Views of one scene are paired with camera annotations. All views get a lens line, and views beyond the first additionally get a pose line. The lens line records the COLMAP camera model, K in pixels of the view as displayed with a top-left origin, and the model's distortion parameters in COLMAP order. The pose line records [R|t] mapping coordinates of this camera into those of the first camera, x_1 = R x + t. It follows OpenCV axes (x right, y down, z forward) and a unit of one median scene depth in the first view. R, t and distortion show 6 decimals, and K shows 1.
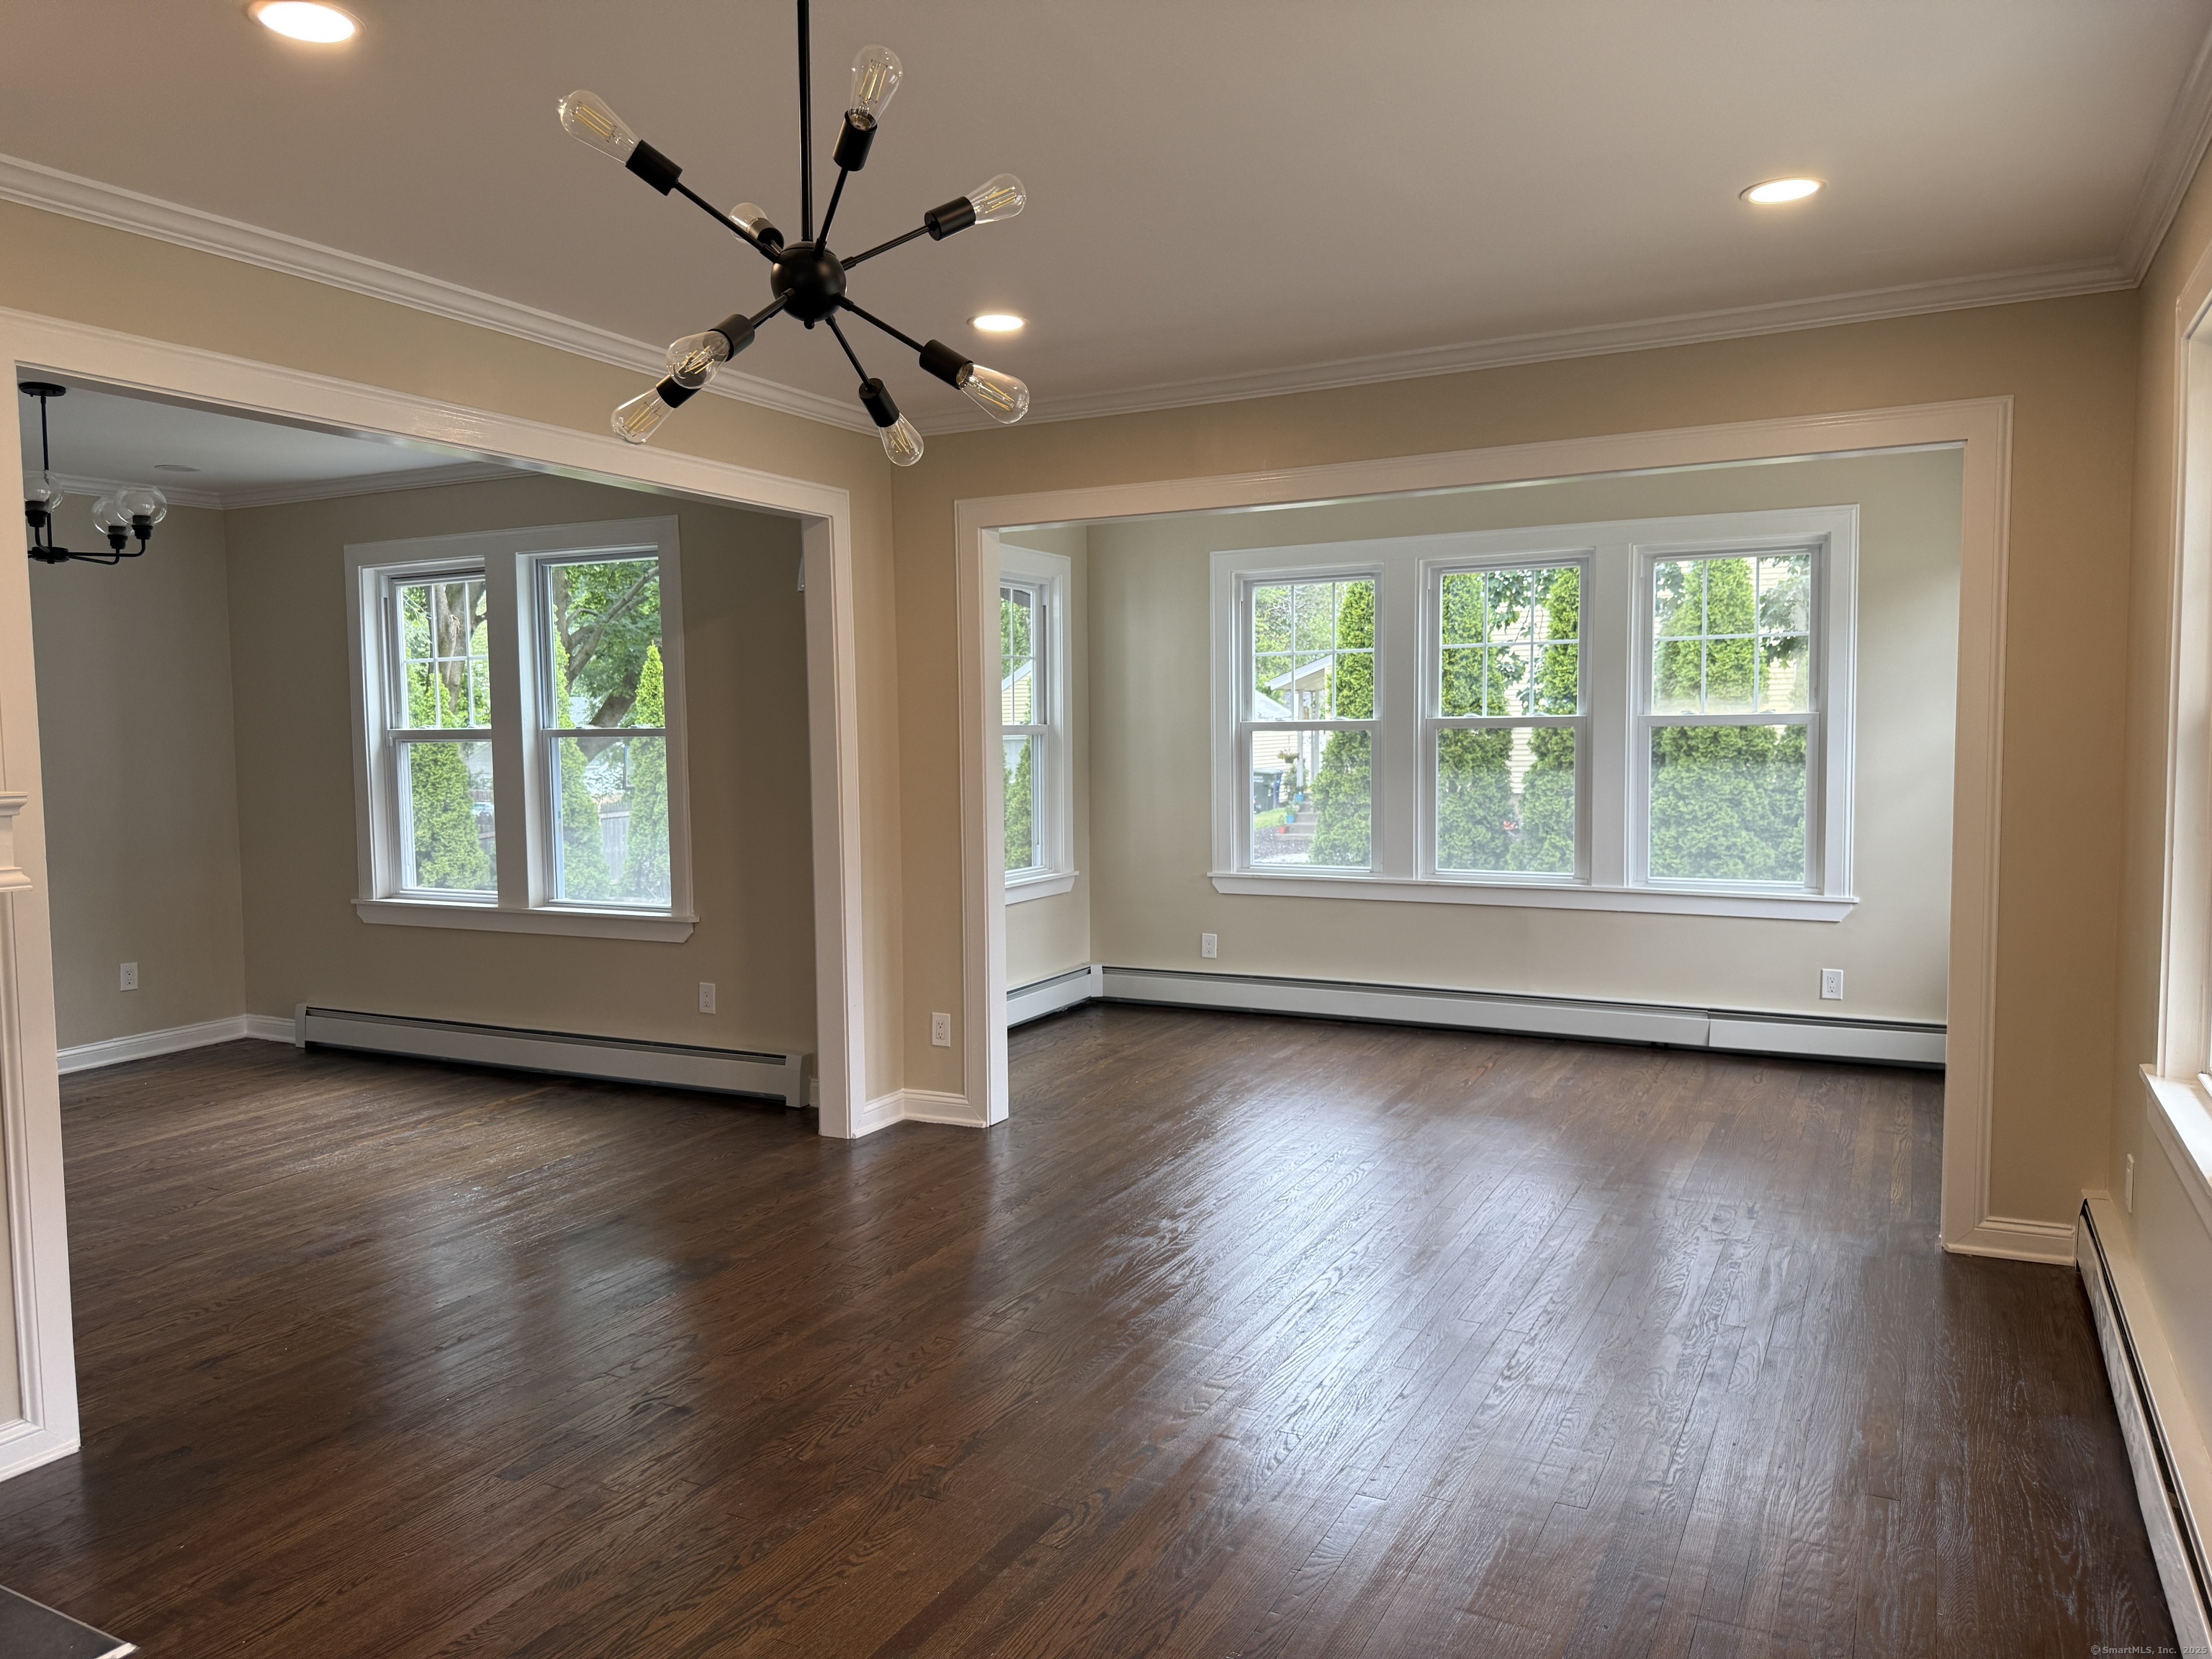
lens RADIAL K [[1594.7, 0, 1038.9], [0, 1594.7, 842.6], [0, 0, 1]] dist [0.122027, -0.177632]
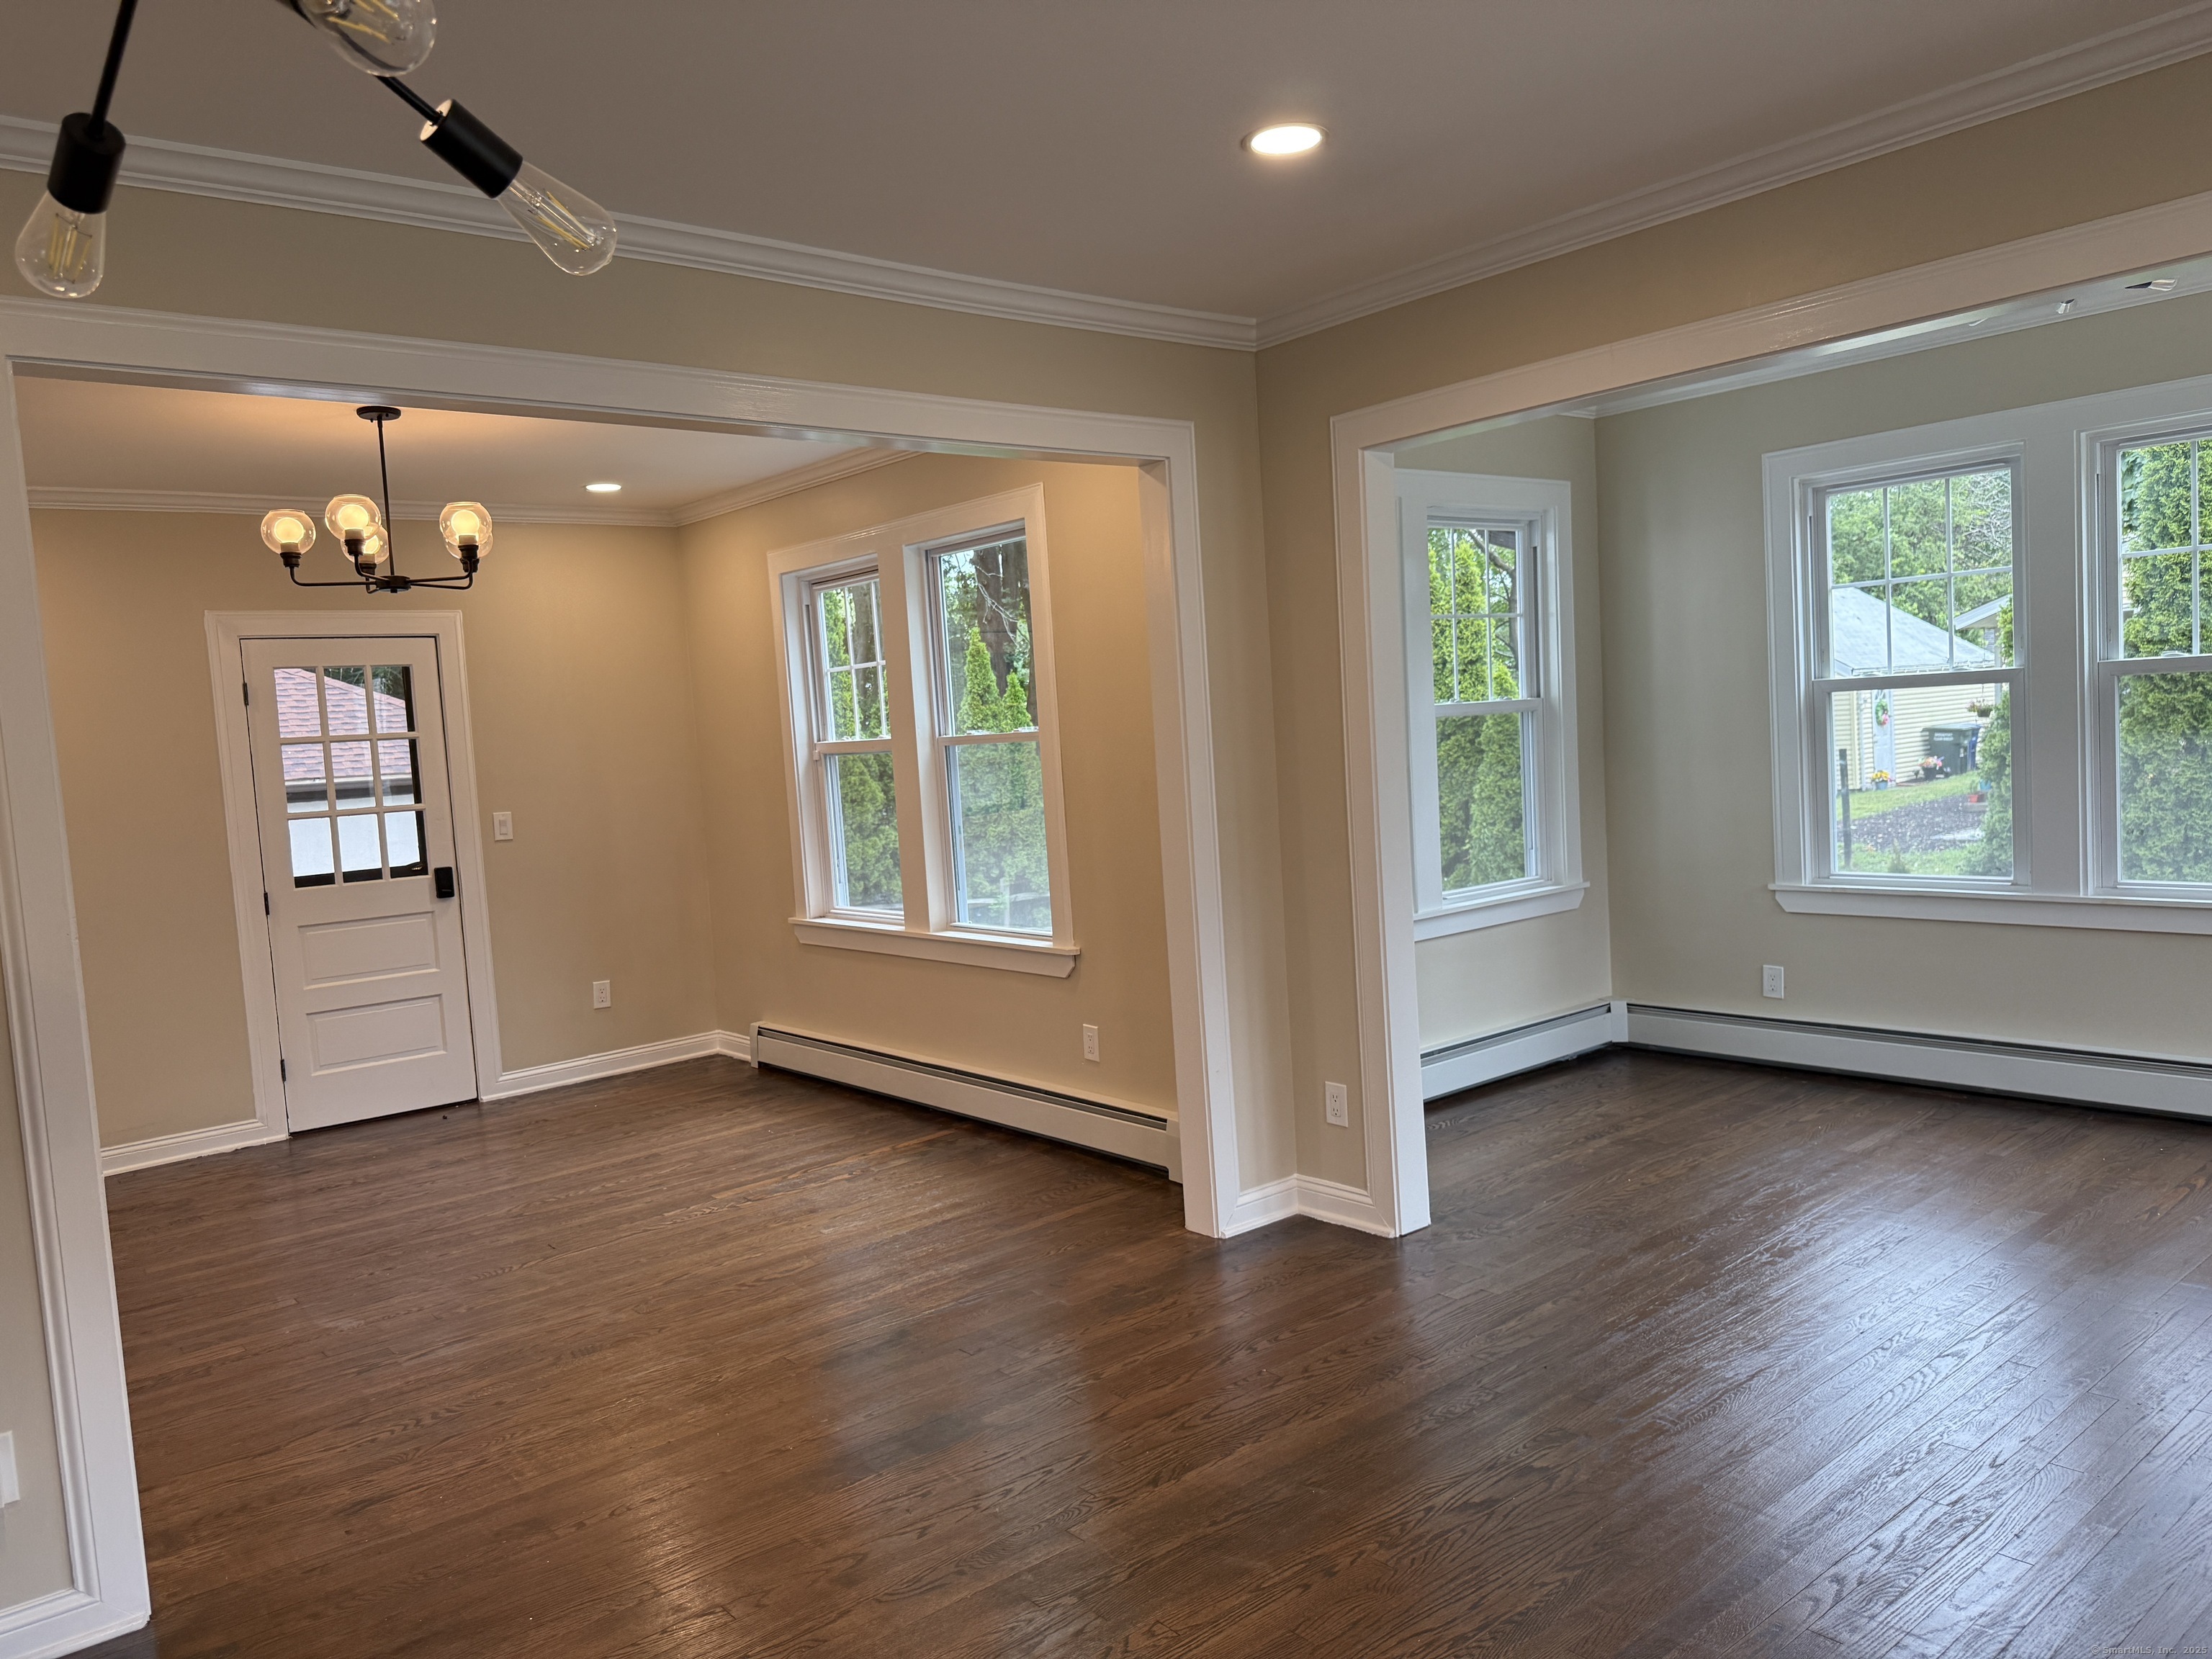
lens RADIAL K [[1594.7, 0, 1038.9], [0, 1594.7, 842.6], [0, 0, 1]] dist [0.122027, -0.177632]
pose [[0.926427, -0.018437, -0.376024, 0.089537], [0.023357, 0.999691, 0.008528, -0.017901], [0.375750, -0.016683, 0.926571, 0.200547]]
